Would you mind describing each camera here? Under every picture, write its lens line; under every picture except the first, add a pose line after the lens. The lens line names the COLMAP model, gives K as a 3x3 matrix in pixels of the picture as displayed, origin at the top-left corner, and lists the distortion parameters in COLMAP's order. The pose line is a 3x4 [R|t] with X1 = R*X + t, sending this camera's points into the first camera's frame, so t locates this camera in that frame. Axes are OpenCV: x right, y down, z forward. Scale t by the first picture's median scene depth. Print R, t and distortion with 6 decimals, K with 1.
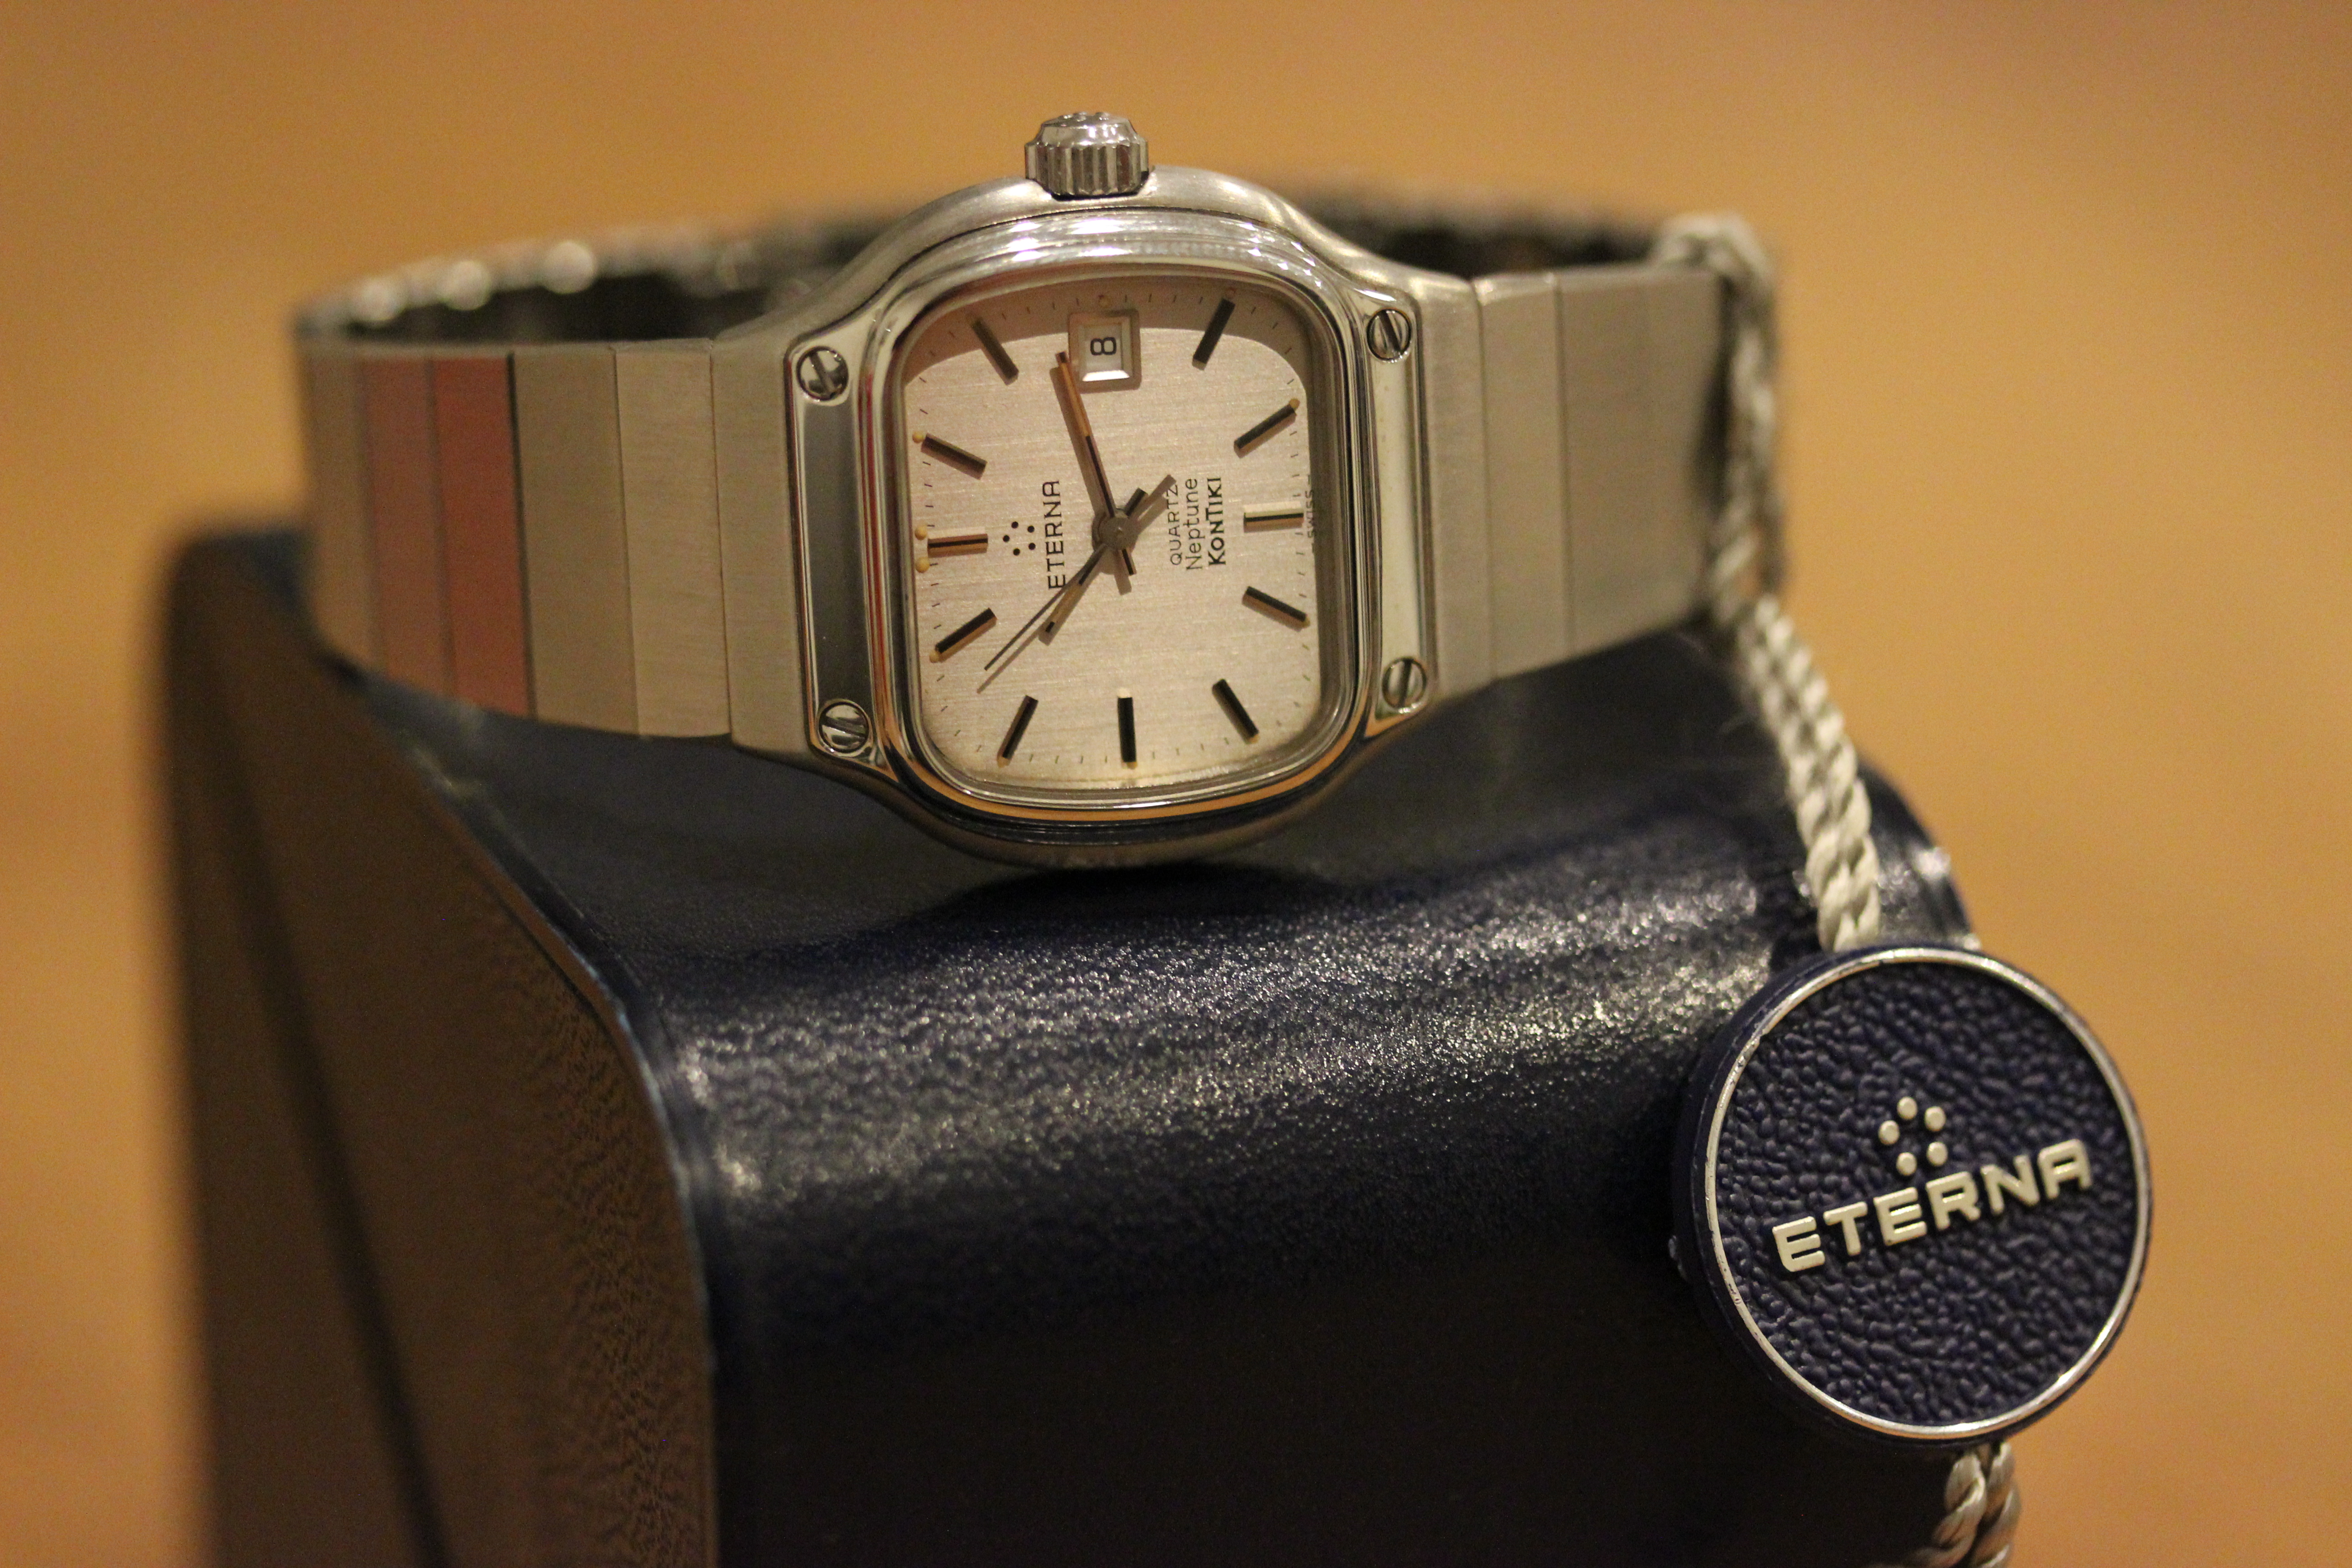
lens RADIAL K [[9028.9, 0, 1172.6], [0, 9028.9, 786.0], [0, 0, 1]] dist [-0.269546, 0.000000]
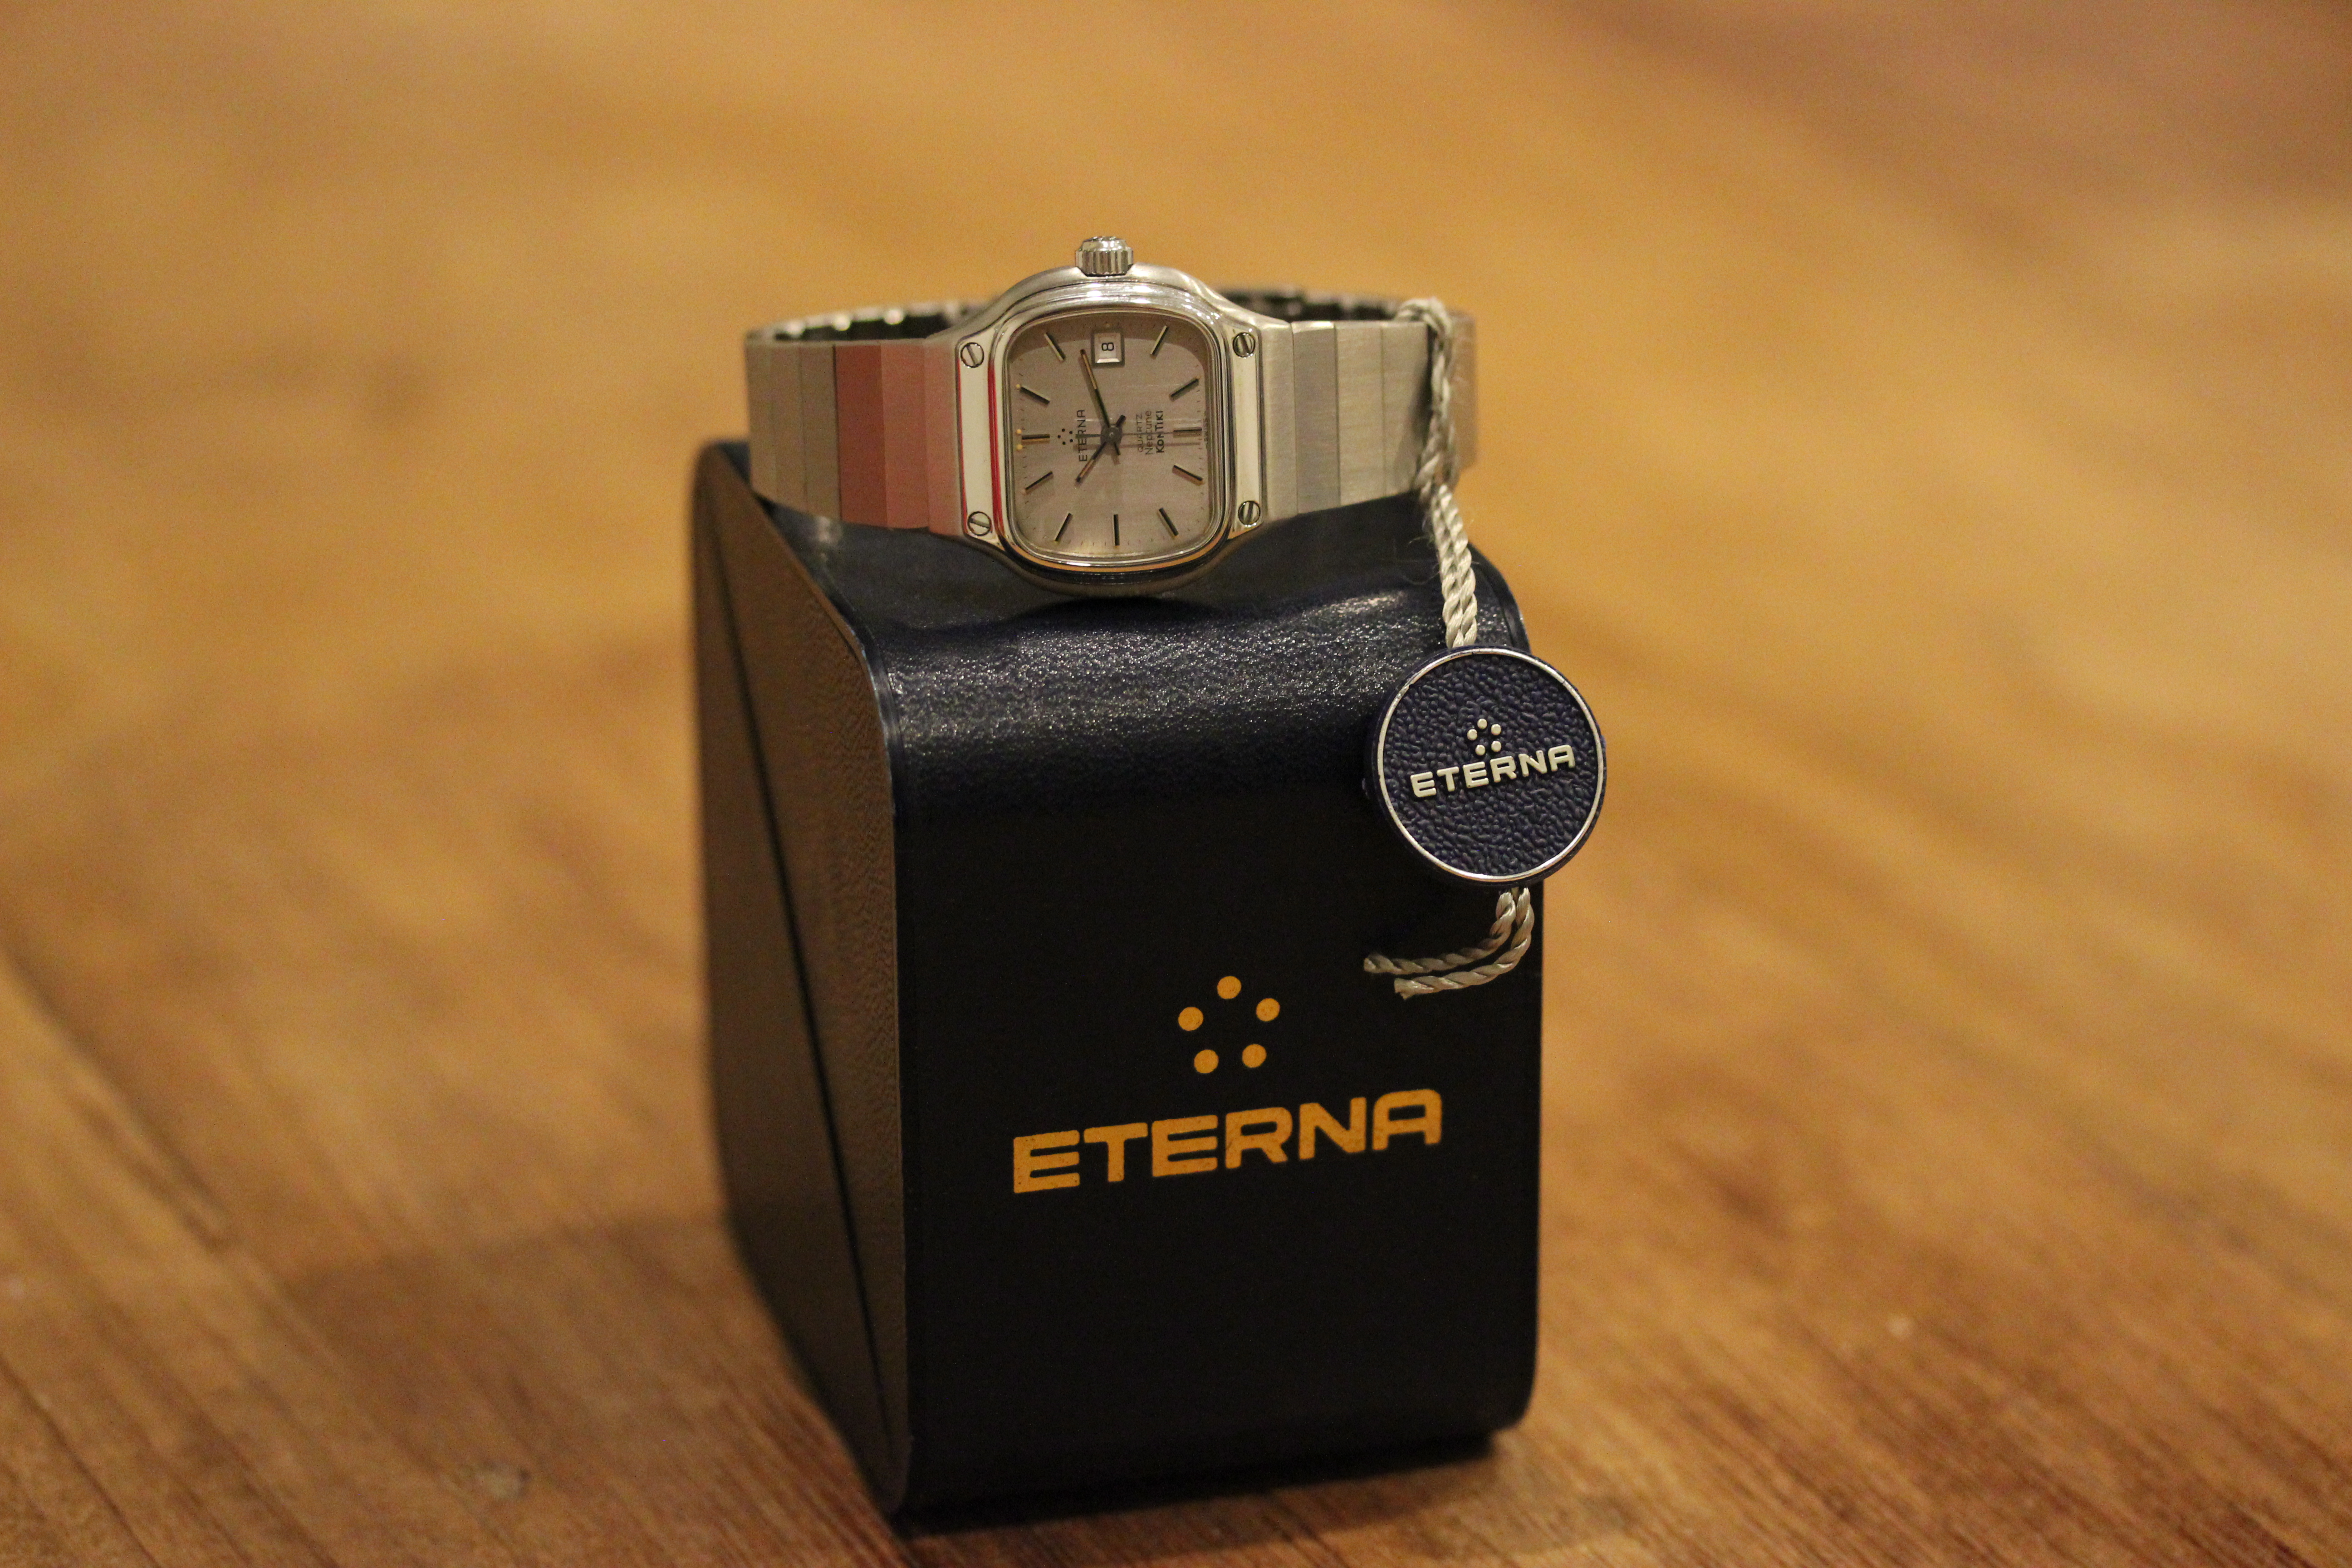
lens RADIAL K [[9028.9, 0, 1175.5], [0, 9028.9, 781.2], [0, 0, 1]] dist [-0.269546, 0.000000]
pose [[0.992169, 0.032584, -0.120580, 0.263272], [-0.037193, 0.998653, -0.036172, 0.127197], [0.119239, 0.040374, 0.992044, -1.075804]]
